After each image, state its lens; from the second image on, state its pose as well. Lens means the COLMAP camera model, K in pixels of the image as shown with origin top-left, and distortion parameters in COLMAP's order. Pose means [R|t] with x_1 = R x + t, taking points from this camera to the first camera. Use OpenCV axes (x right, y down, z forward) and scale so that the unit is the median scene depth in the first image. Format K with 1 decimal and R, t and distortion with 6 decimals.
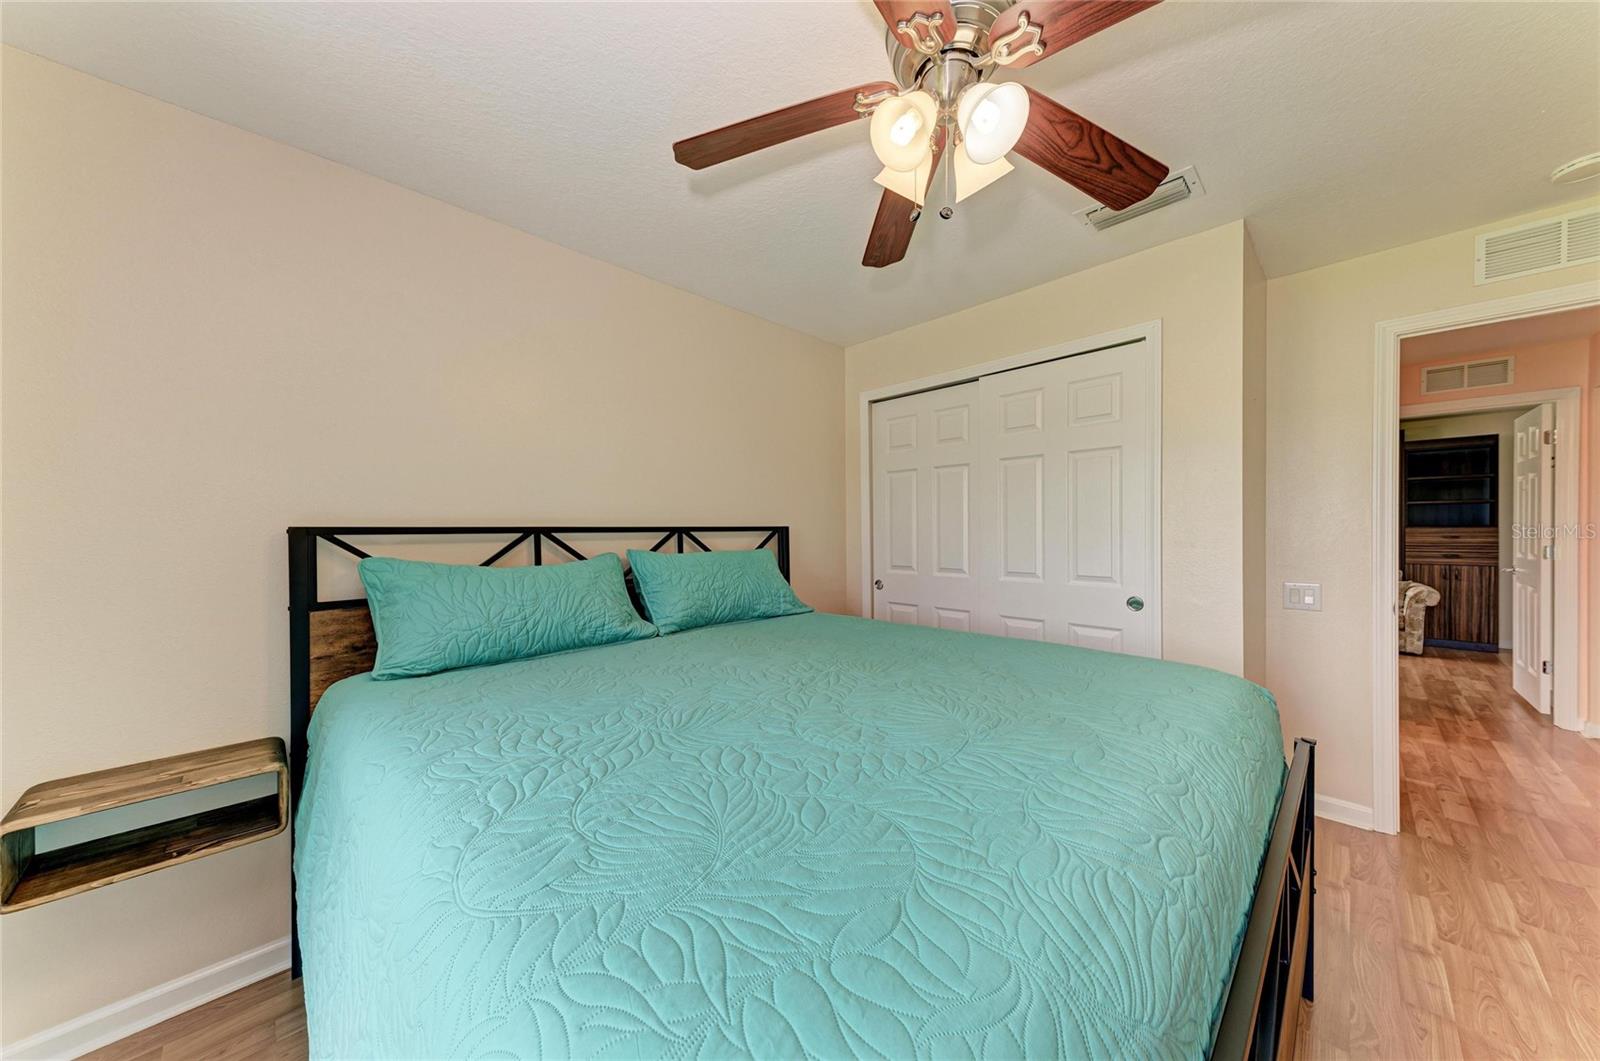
lens RADIAL K [[541.2, 0, 793.7], [0, 541.2, 541.9], [0, 0, 1]] dist [0.020208, -0.002656]
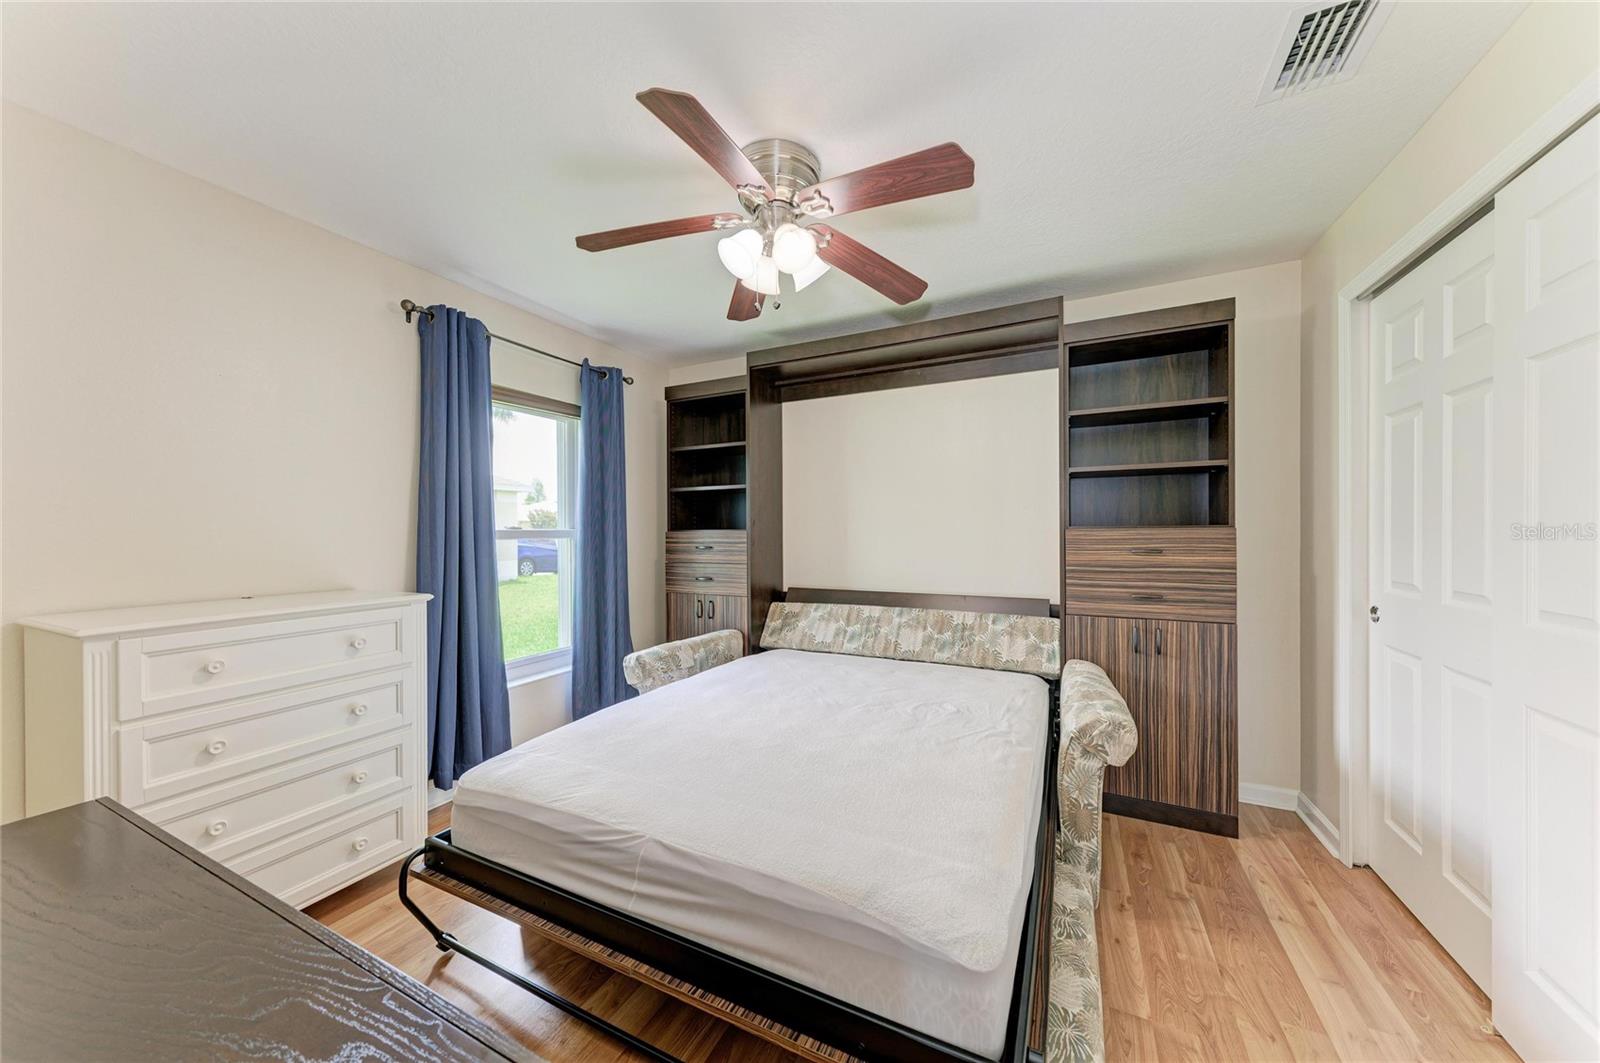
lens RADIAL K [[541.2, 0, 806.7], [0, 541.2, 535.6], [0, 0, 1]] dist [0.020208, -0.002656]
pose [[0.946341, -0.002907, 0.323156, 0.826907], [0.009993, 0.999745, -0.020270, -0.014902], [-0.323014, 0.022411, 0.946129, 0.705850]]
